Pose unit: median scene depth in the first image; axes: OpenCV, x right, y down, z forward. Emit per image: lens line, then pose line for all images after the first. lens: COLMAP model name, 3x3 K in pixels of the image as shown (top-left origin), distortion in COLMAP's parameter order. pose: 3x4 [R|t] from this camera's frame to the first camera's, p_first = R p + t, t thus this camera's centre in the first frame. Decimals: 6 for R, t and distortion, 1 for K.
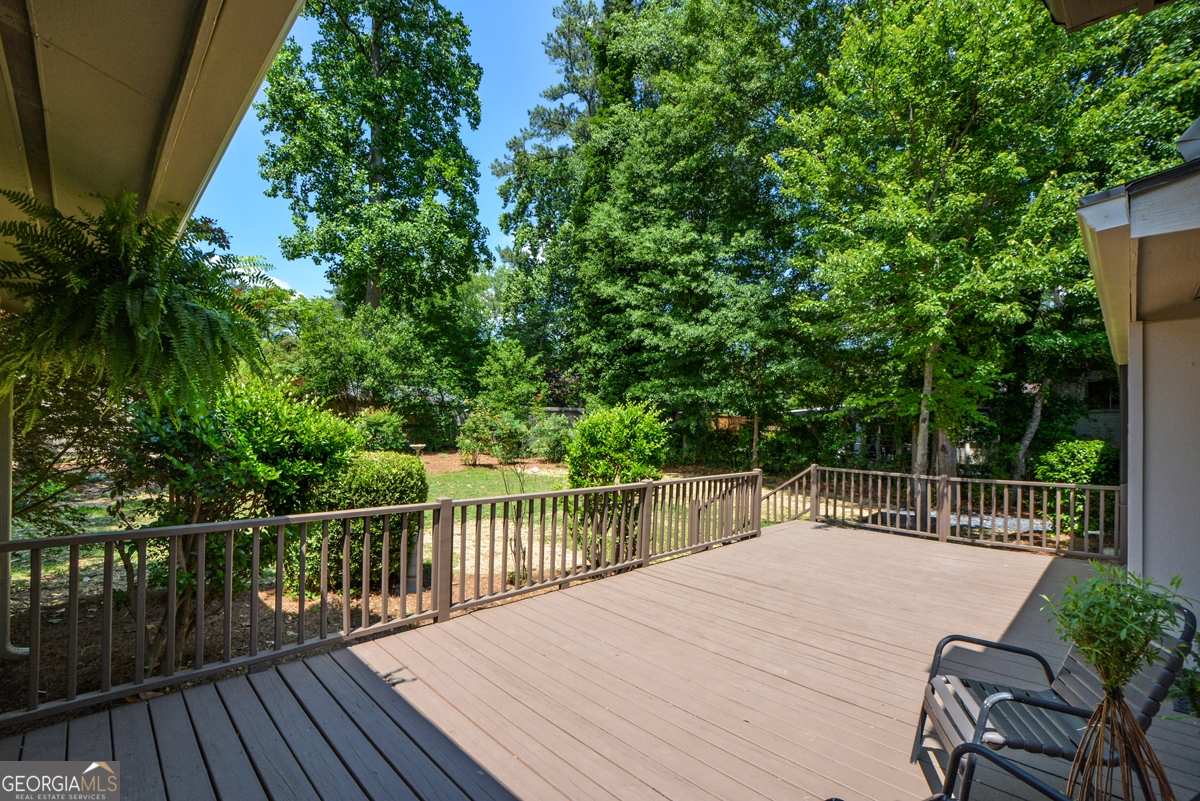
lens RADIAL K [[530.1, 0, 600.7], [0, 530.1, 417.1], [0, 0, 1]] dist [-0.001919, -0.001771]
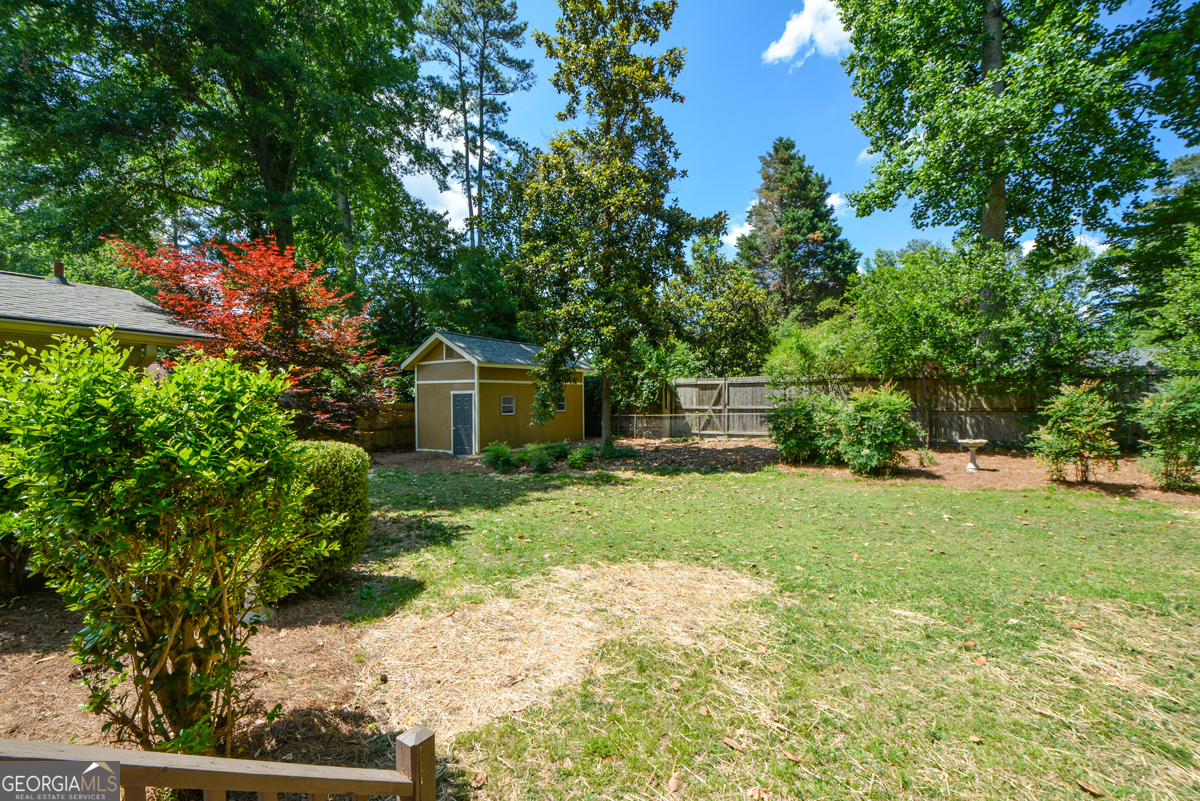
lens RADIAL K [[530.1, 0, 600.7], [0, 530.1, 417.1], [0, 0, 1]] dist [-0.001919, -0.001771]
pose [[0.231894, 0.004148, -0.972732, 0.161599], [0.022365, 0.999704, 0.009595, 0.008487], [0.972484, -0.023980, 0.231733, 0.411284]]
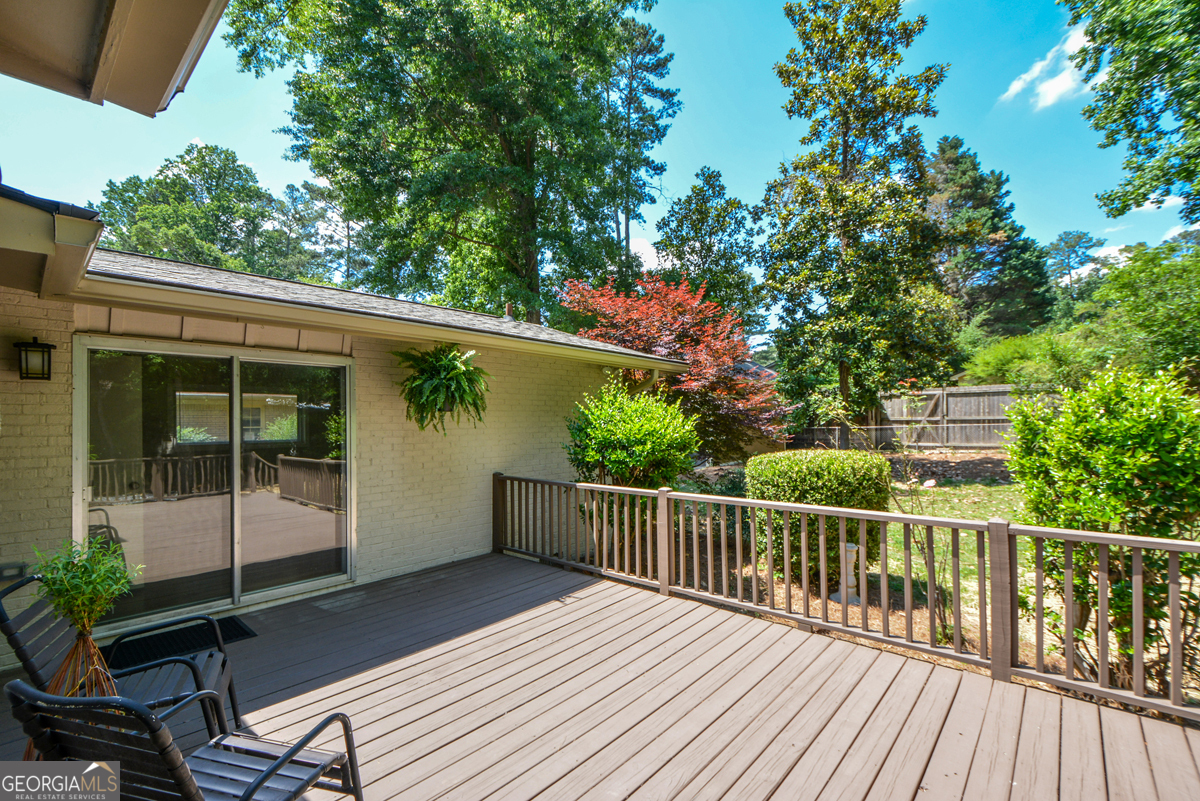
lens RADIAL K [[528.2, 0, 603.6], [0, 528.2, 415.0], [0, 0, 1]] dist [-0.003888, -0.001248]
pose [[0.064824, -0.027174, -0.997527, 0.165363], [0.031226, 0.999195, -0.025190, 0.002841], [0.997408, -0.029516, 0.065620, 0.153448]]
